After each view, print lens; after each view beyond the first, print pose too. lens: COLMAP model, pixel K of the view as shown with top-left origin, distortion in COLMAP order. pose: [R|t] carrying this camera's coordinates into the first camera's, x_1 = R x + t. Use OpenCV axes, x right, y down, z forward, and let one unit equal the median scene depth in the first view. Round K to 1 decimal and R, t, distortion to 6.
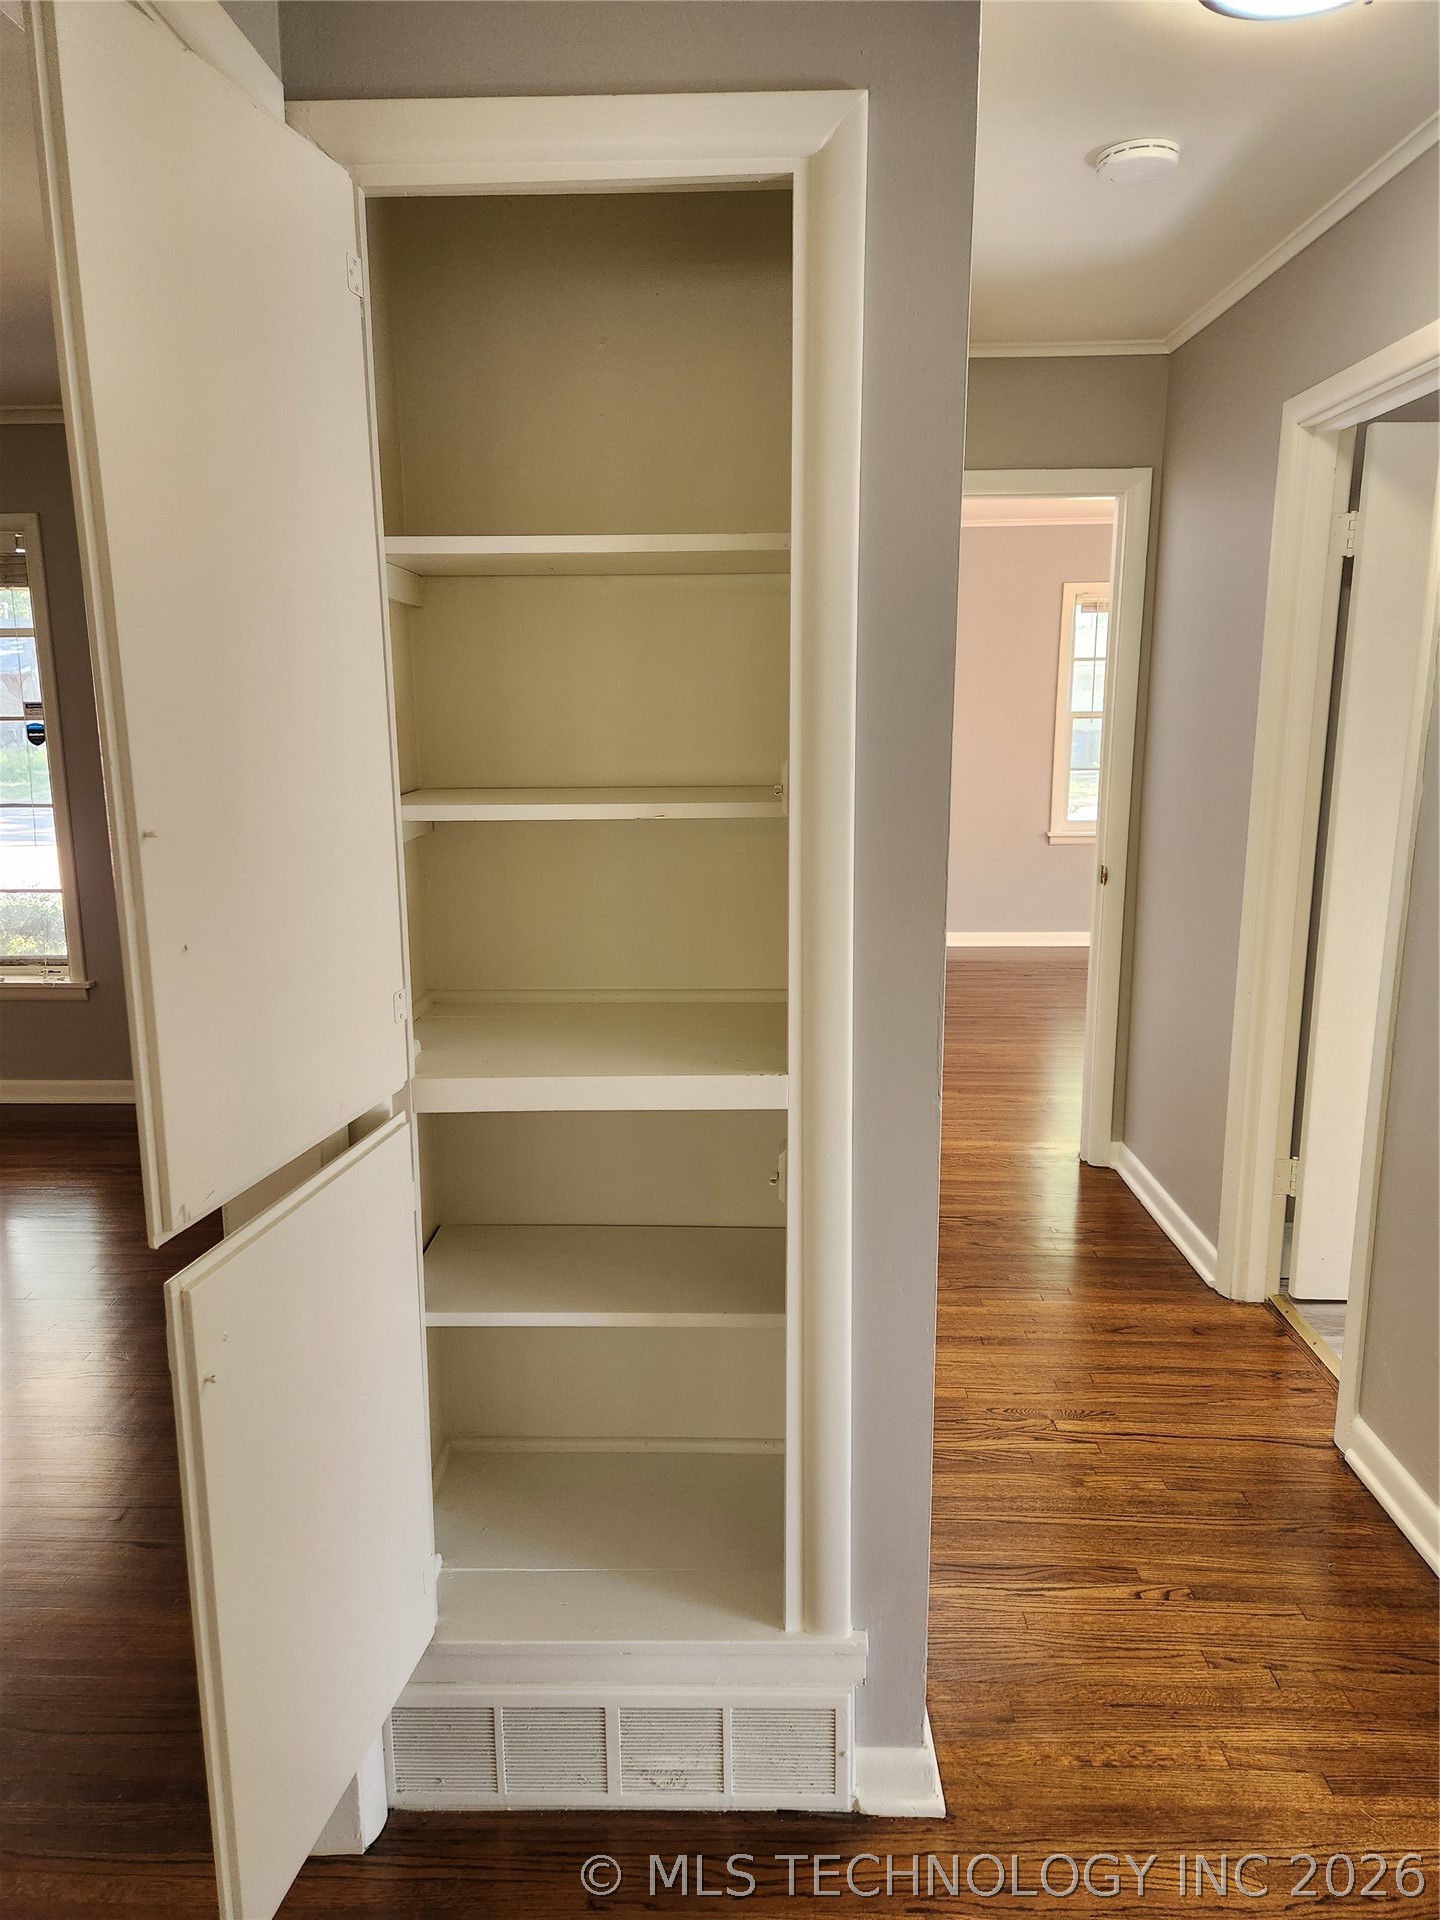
lens RADIAL K [[1271.6, 0, 715.2], [0, 1271.6, 951.1], [0, 0, 1]] dist [0.081239, -0.064425]
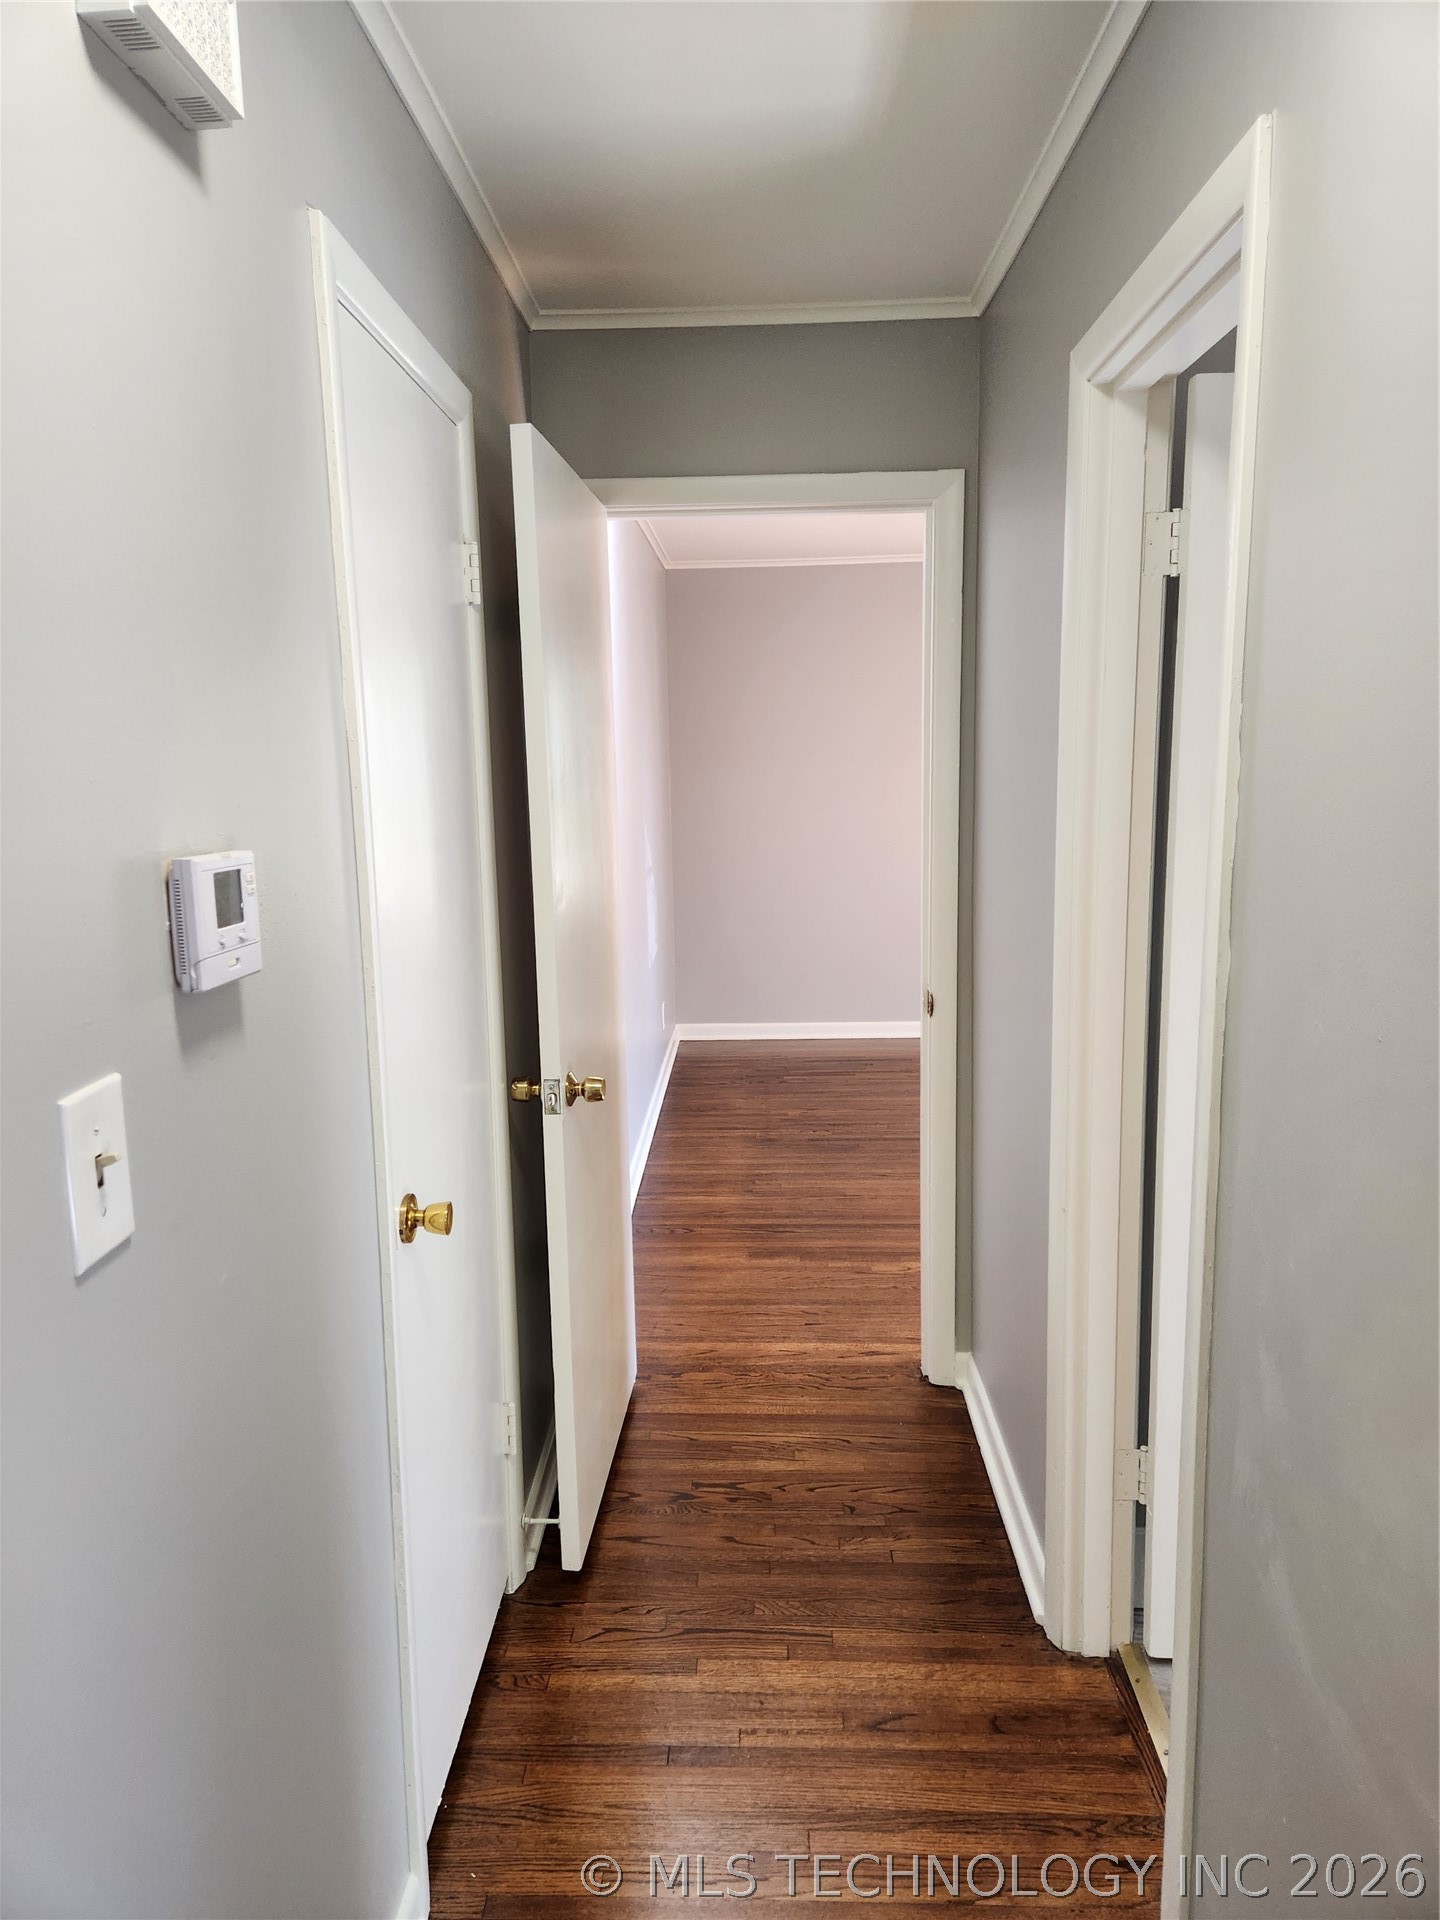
lens RADIAL K [[1286.2, 0, 720.0], [0, 1286.2, 960.0], [0, 0, 1]] dist [0.041783, -0.000583]
pose [[0.999839, -0.015559, -0.008974, 0.287931], [0.015292, 0.999461, -0.029064, -0.099809], [0.009421, 0.028922, 0.999537, 0.369782]]
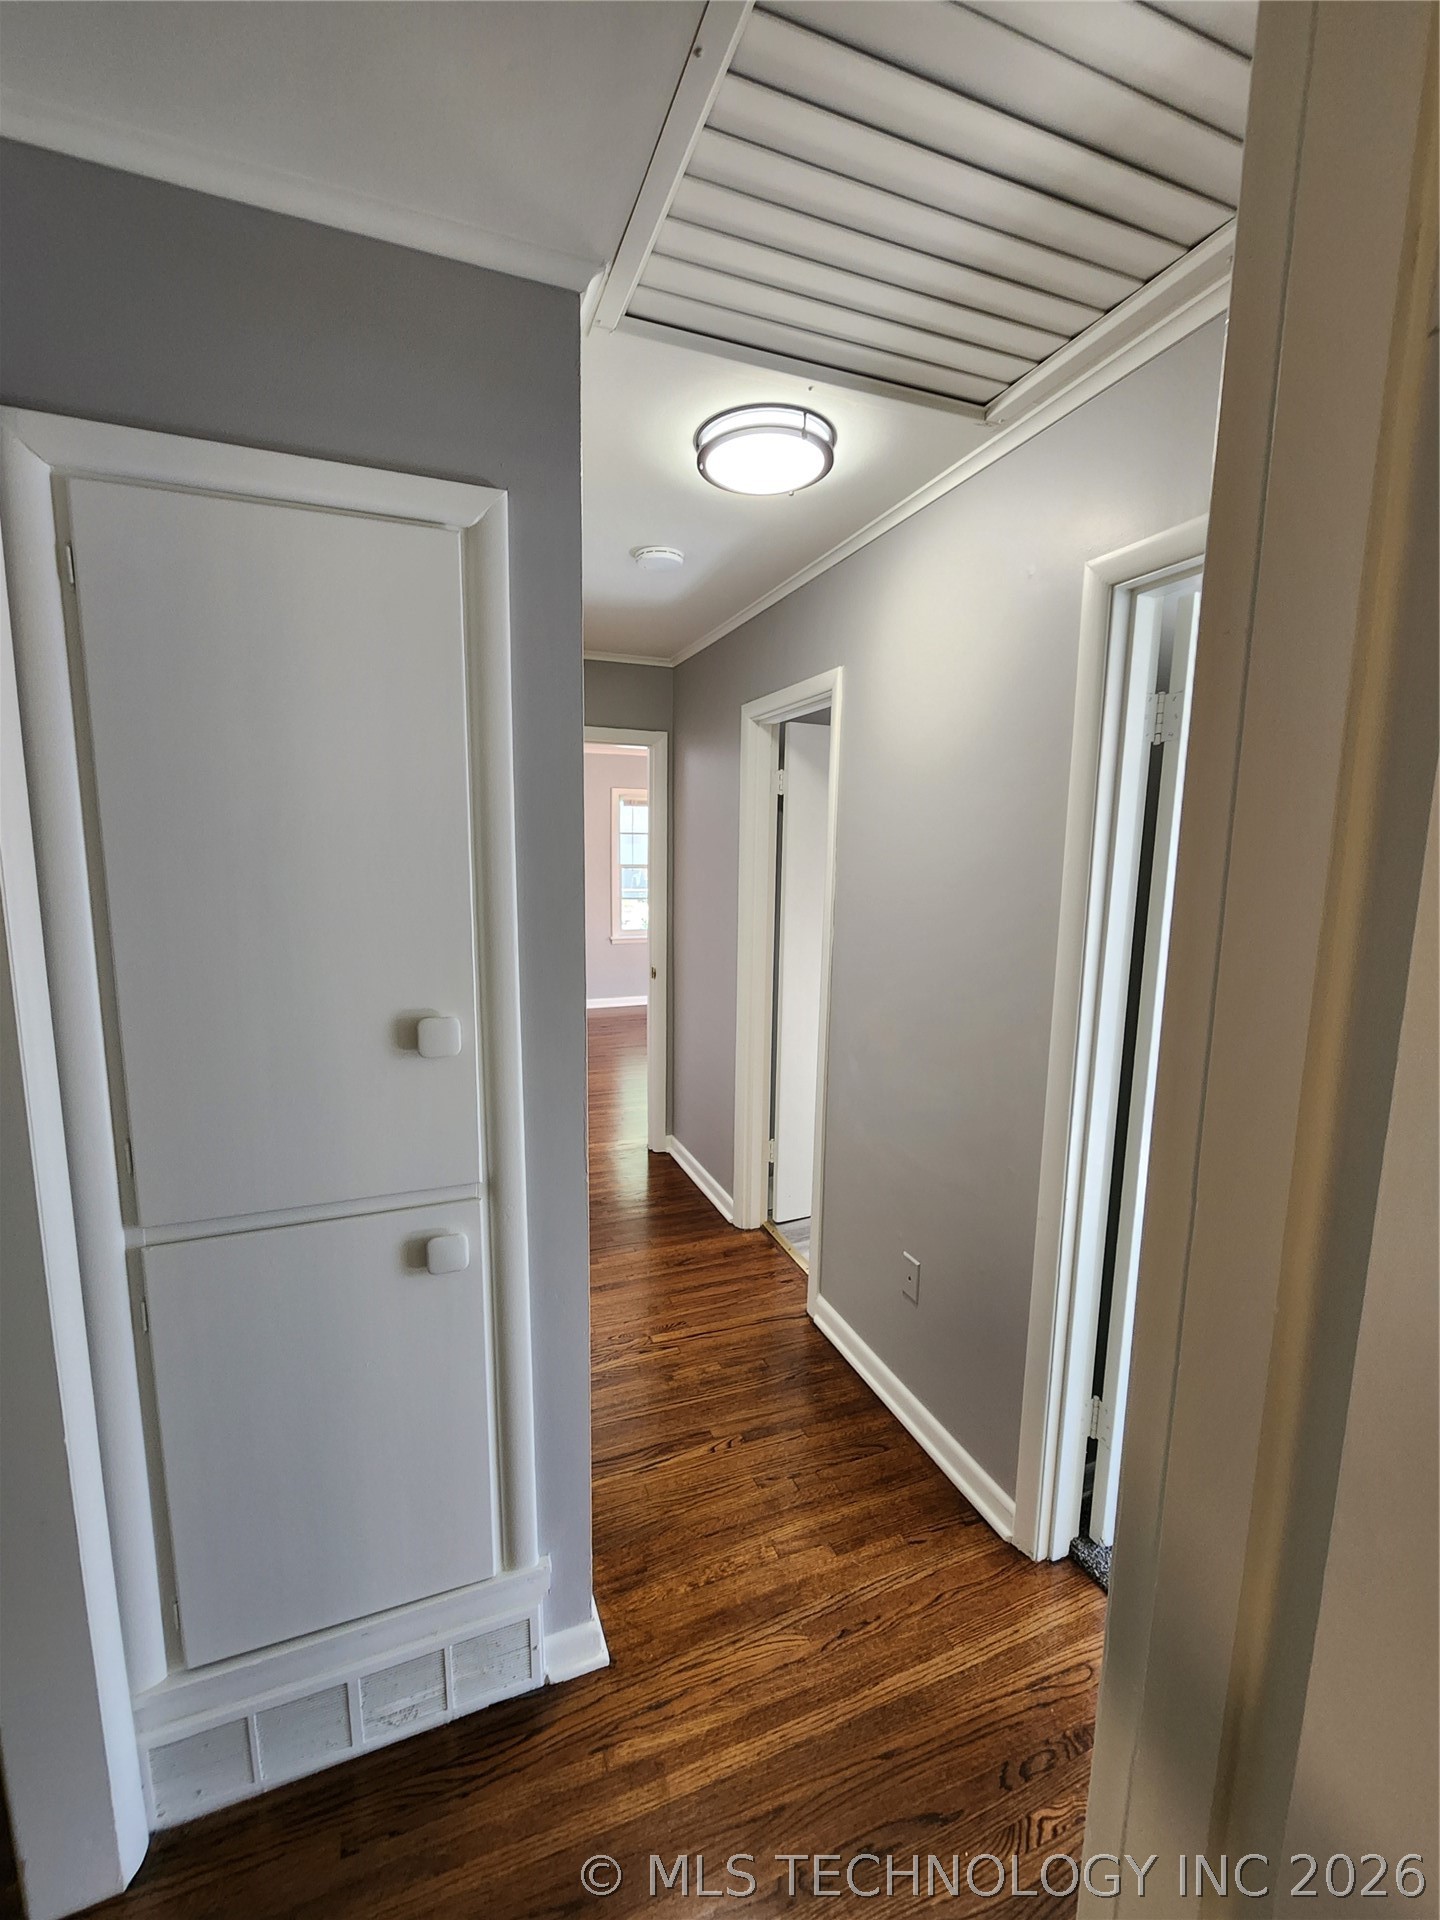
lens RADIAL K [[787.1, 0, 720.0], [0, 787.1, 960.0], [0, 0, 1]] dist [-0.007746, -0.000311]
pose [[0.919779, -0.037491, 0.390643, -0.013576], [0.056661, 0.997683, -0.037660, -0.050487], [-0.388325, 0.056773, 0.919772, 0.071852]]
